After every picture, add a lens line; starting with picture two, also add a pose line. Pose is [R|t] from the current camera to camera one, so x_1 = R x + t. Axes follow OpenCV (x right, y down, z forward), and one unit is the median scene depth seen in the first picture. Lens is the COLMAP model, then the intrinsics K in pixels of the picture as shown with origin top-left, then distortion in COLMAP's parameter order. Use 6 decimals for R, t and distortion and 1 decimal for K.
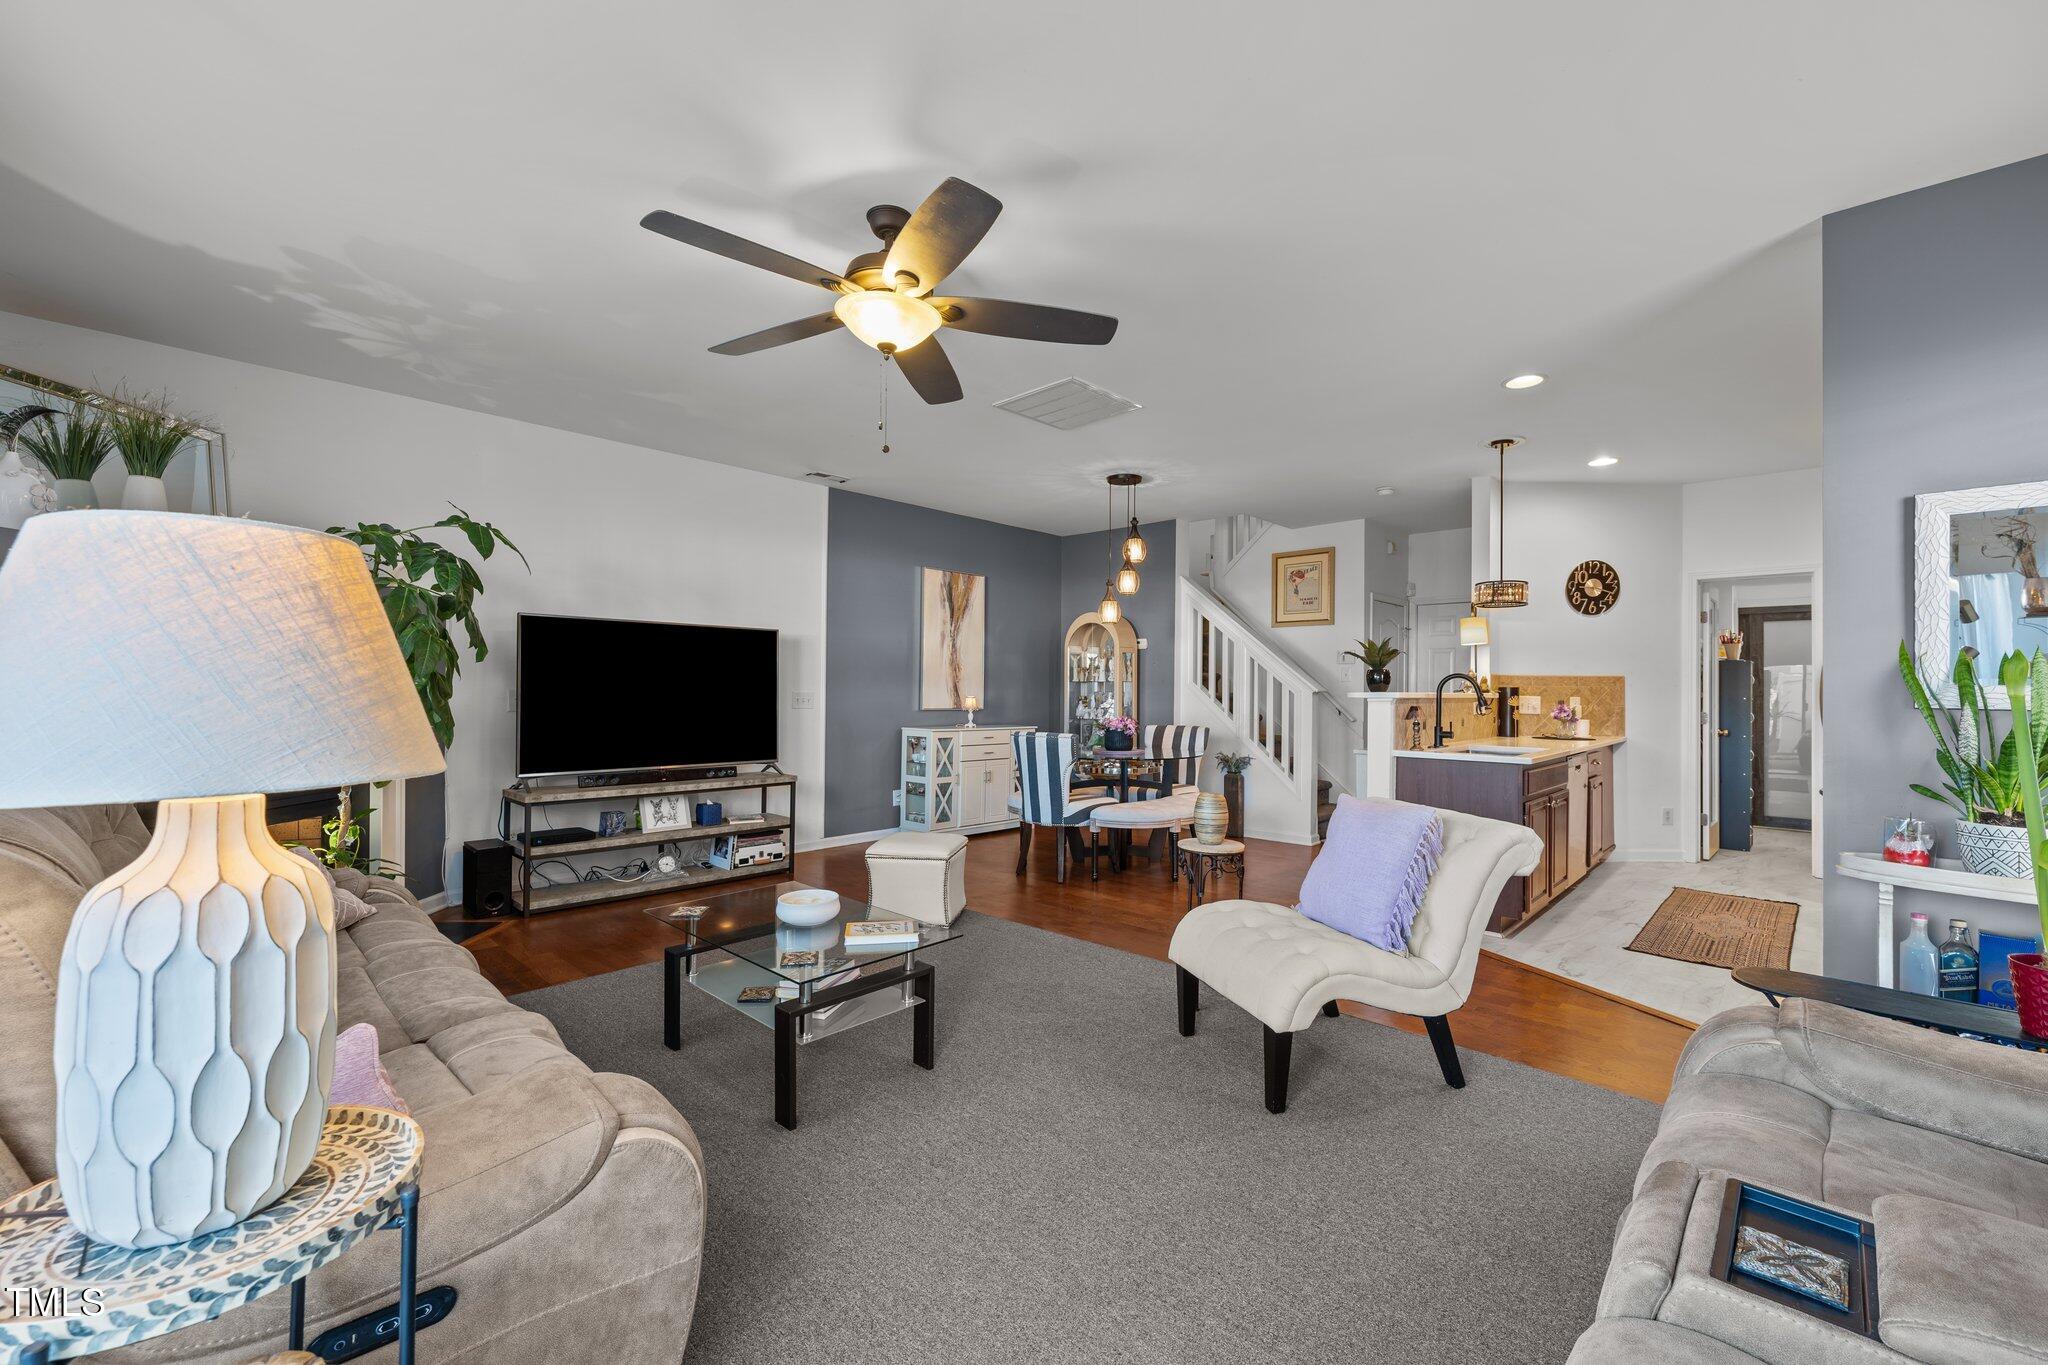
lens RADIAL K [[846.3, 0, 1030.9], [0, 846.3, 681.2], [0, 0, 1]] dist [0.001148, -0.000212]
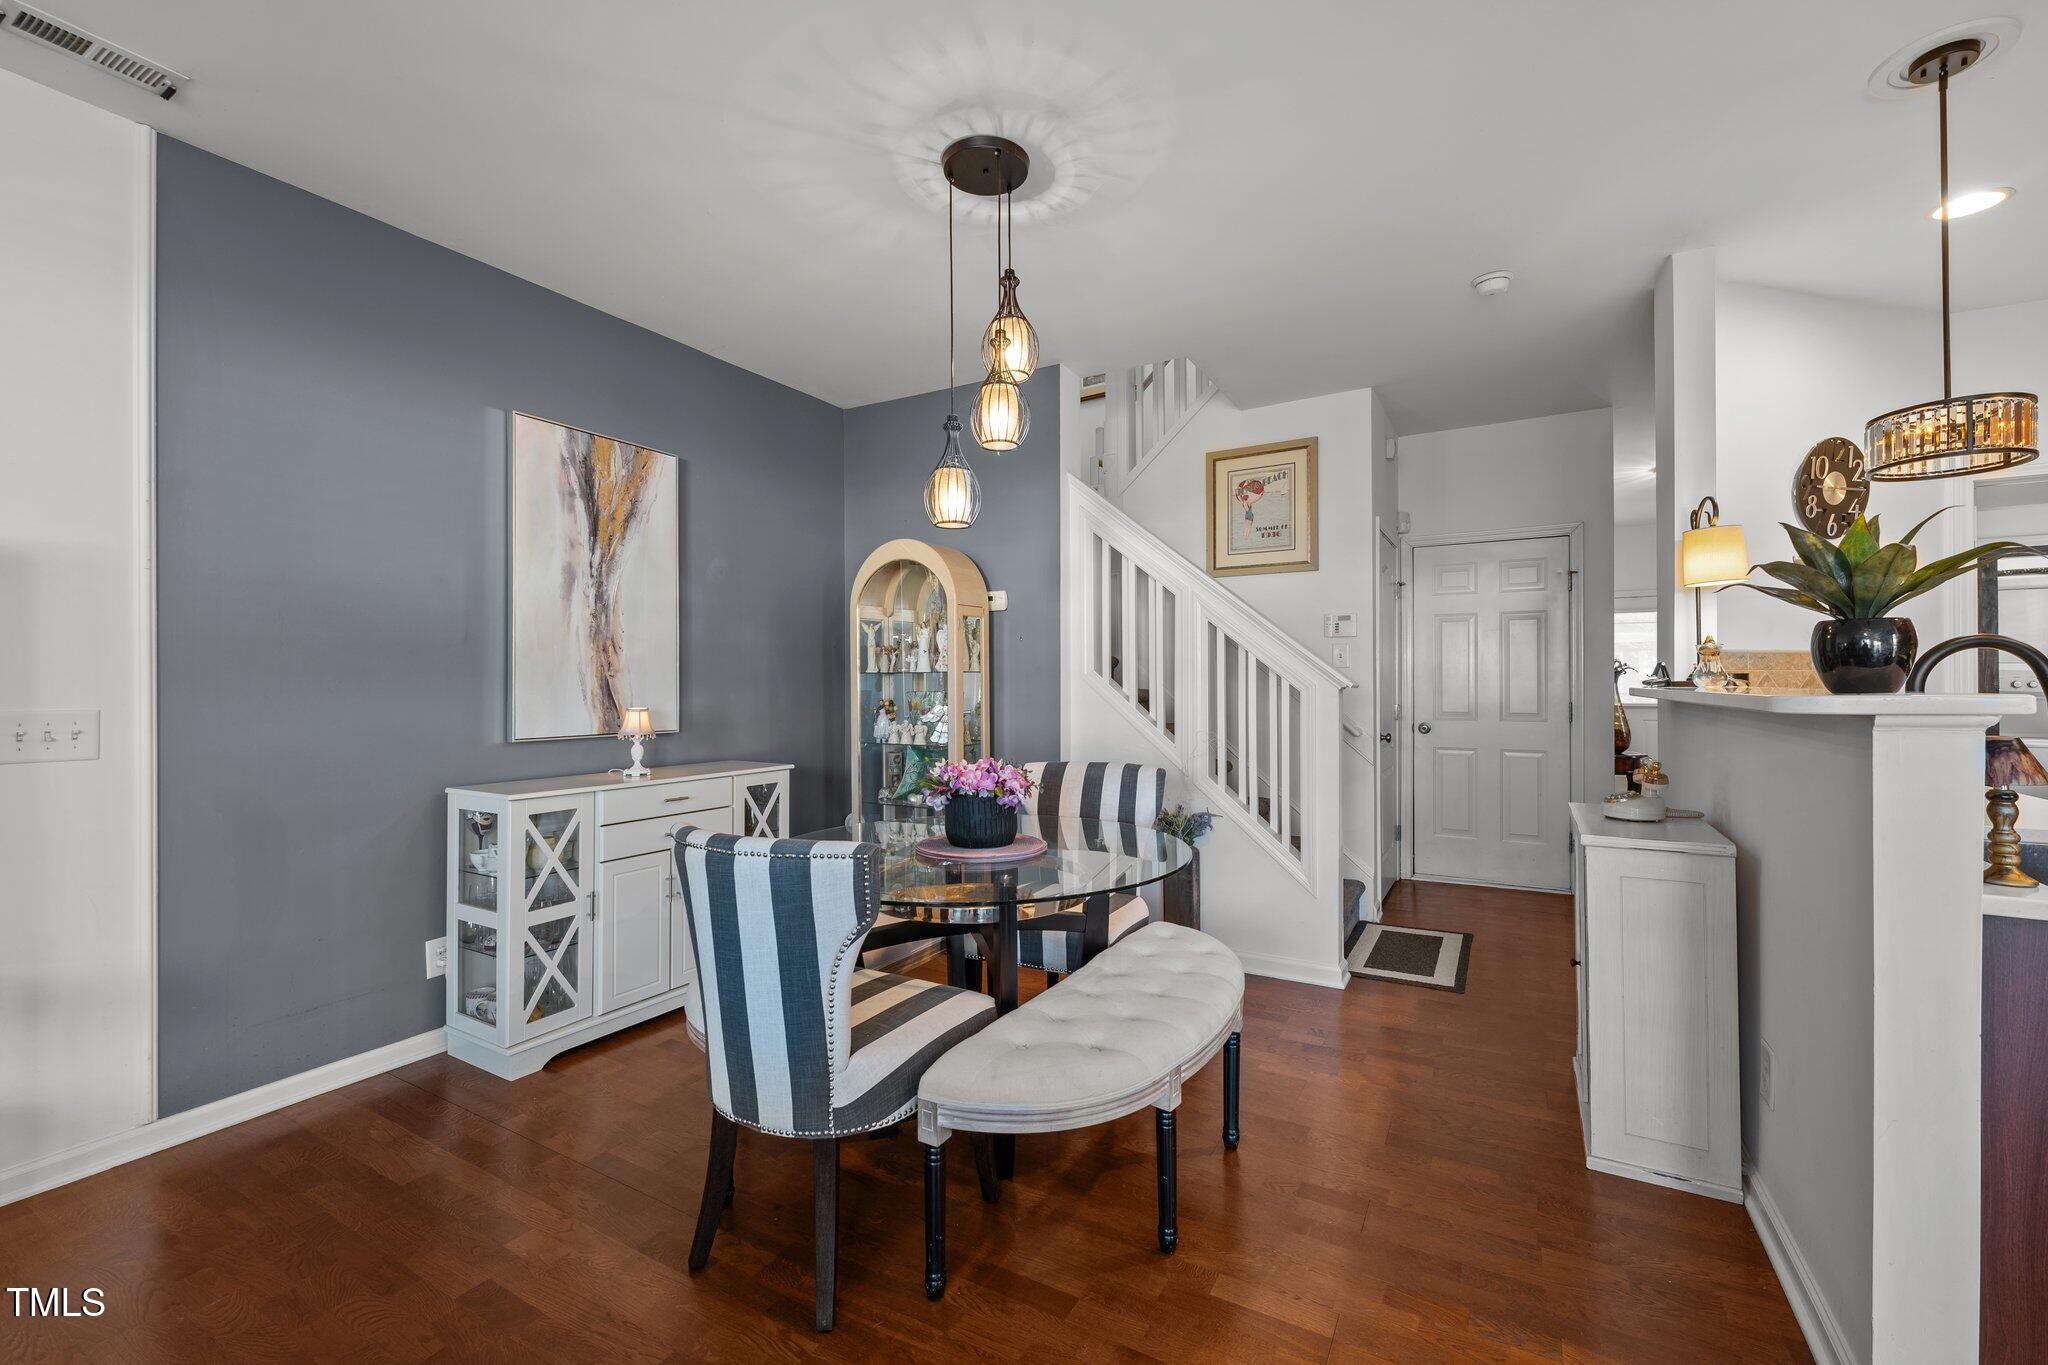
lens RADIAL K [[846.3, 0, 1029.4], [0, 846.3, 677.5], [0, 0, 1]] dist [0.001148, -0.000212]
pose [[0.973124, -0.013348, 0.229896, 0.029712], [0.012397, 0.999908, 0.005583, 0.001767], [-0.229950, -0.002583, 0.973199, 0.511474]]
